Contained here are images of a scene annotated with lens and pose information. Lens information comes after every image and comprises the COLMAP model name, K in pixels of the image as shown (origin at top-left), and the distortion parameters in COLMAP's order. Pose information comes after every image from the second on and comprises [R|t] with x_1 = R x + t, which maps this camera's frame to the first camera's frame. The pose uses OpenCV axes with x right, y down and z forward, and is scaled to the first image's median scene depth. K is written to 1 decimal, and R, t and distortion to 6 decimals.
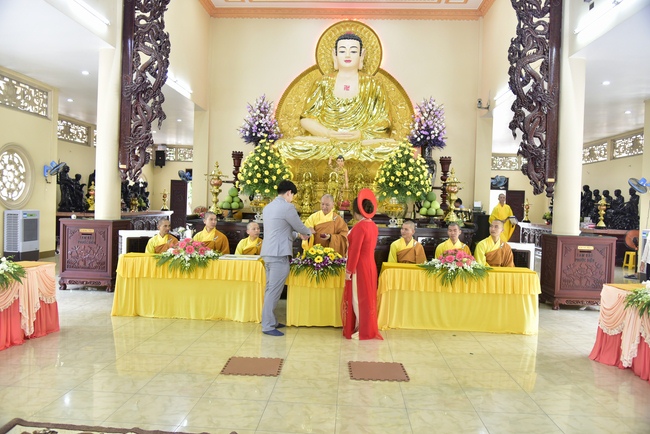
lens RADIAL K [[520.4, 0, 325.0], [0, 520.4, 217.0], [0, 0, 1]] dist [-0.043300, 0.003456]
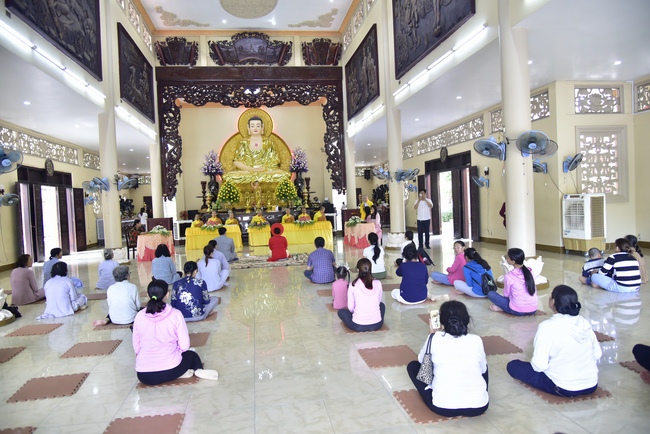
lens RADIAL K [[441.3, 0, 325.0], [0, 441.3, 217.0], [0, 0, 1]] dist [-0.044457, 0.006403]
pose [[0.975345, -0.081059, 0.205262, -0.111293], [0.078907, 0.996707, 0.018660, 0.021846], [-0.206099, -0.002003, 0.978529, -1.113193]]
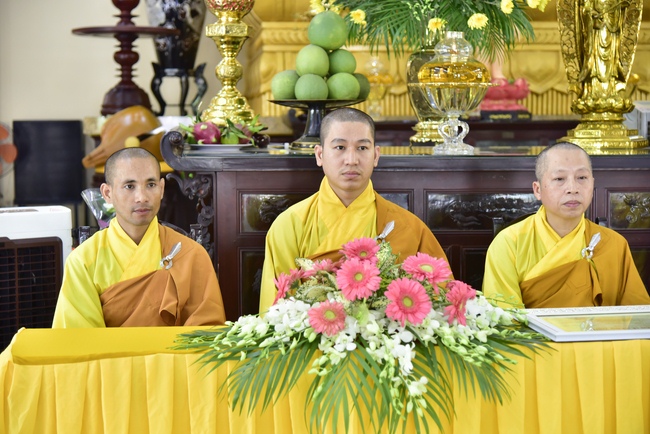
lens RADIAL K [[1292.4, 0, 325.0], [0, 1292.4, 217.0], [0, 0, 1]] dist [-0.035439, -0.202451]
pose [[0.988070, -0.050348, 0.145546, -0.261305], [0.043048, 0.997673, 0.052879, 0.005107], [-0.147870, -0.045983, 0.987937, 0.403435]]
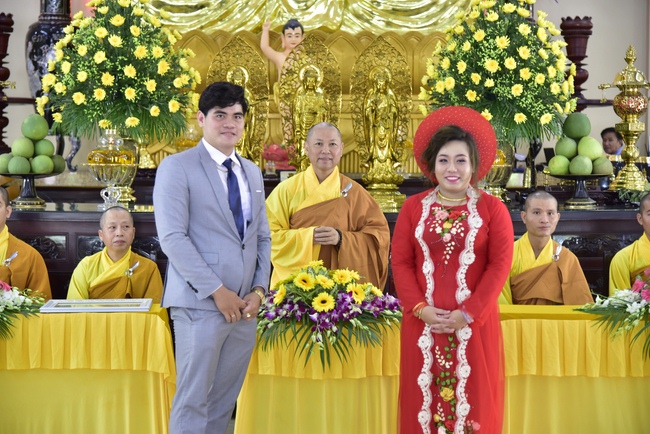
lens RADIAL K [[1466.9, 0, 325.0], [0, 1466.9, 217.0], [0, 0, 1]] dist [-0.014480, -0.118554]
pose [[0.994329, -0.032671, 0.101201, -0.080302], [0.031002, 0.999357, 0.018028, 0.001551], [-0.101724, -0.014788, 0.994703, -0.024360]]
